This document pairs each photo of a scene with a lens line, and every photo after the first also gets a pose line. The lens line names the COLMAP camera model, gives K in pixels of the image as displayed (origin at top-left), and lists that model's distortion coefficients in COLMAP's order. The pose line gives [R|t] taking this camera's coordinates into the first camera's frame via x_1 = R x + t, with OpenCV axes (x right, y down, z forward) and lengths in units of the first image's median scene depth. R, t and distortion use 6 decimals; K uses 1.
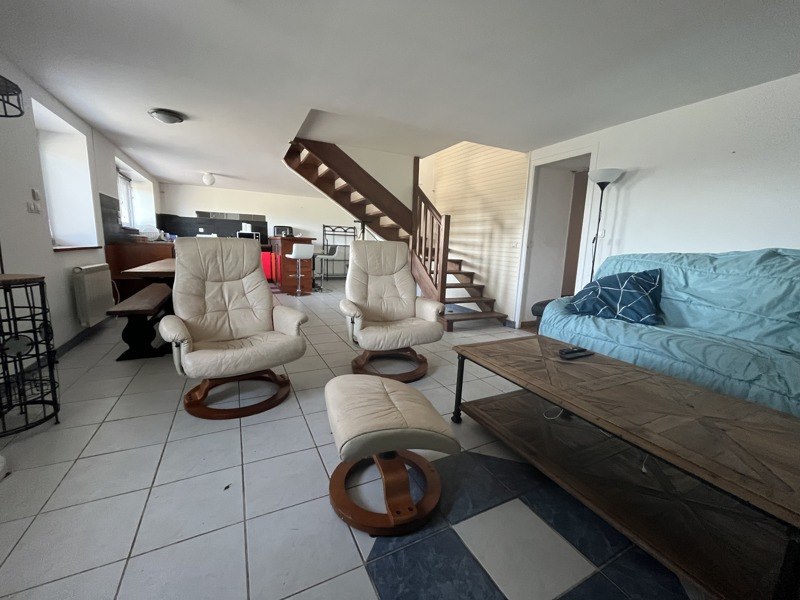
lens RADIAL K [[322.3, 0, 400.0], [0, 322.3, 300.0], [0, 0, 1]] dist [-0.002116, -0.000185]
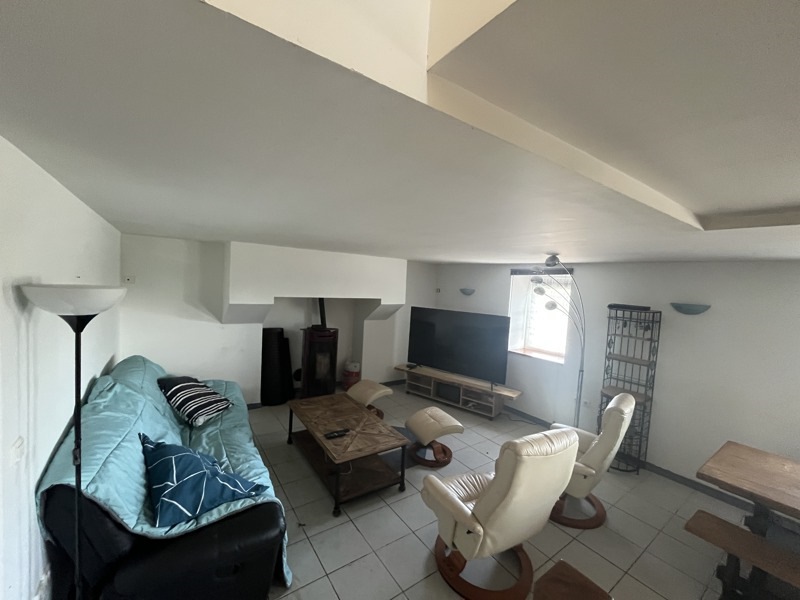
lens RADIAL K [[322.3, 0, 400.0], [0, 322.3, 300.0], [0, 0, 1]] dist [-0.002116, -0.000185]
pose [[-0.983660, -0.084503, -0.158970, 0.205711], [-0.117577, 0.970216, 0.211796, -0.331414], [0.136338, 0.227026, -0.964298, 0.929172]]
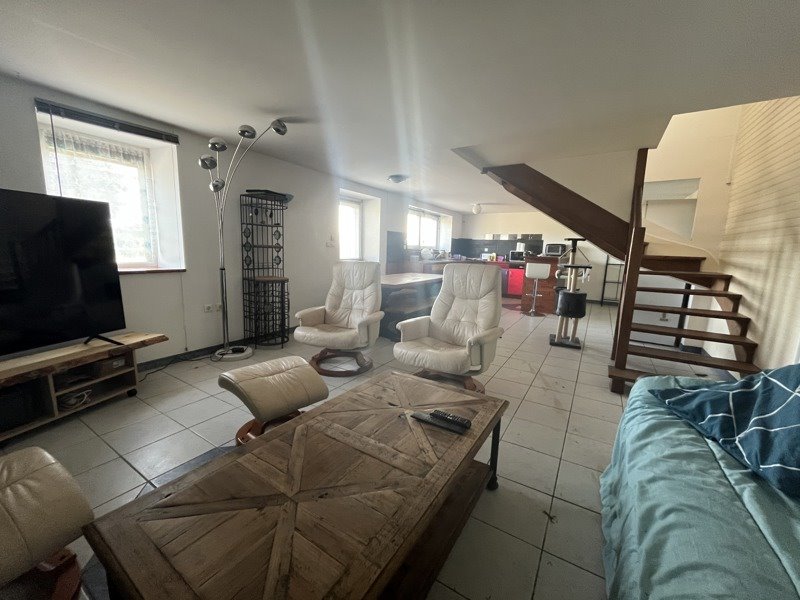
lens RADIAL K [[322.3, 0, 400.0], [0, 322.3, 300.0], [0, 0, 1]] dist [-0.002116, -0.000185]
pose [[0.518114, 0.112618, -0.847865, 0.414954], [-0.151392, 0.987717, 0.038681, -0.048970], [0.841807, 0.108319, 0.528799, 0.181214]]
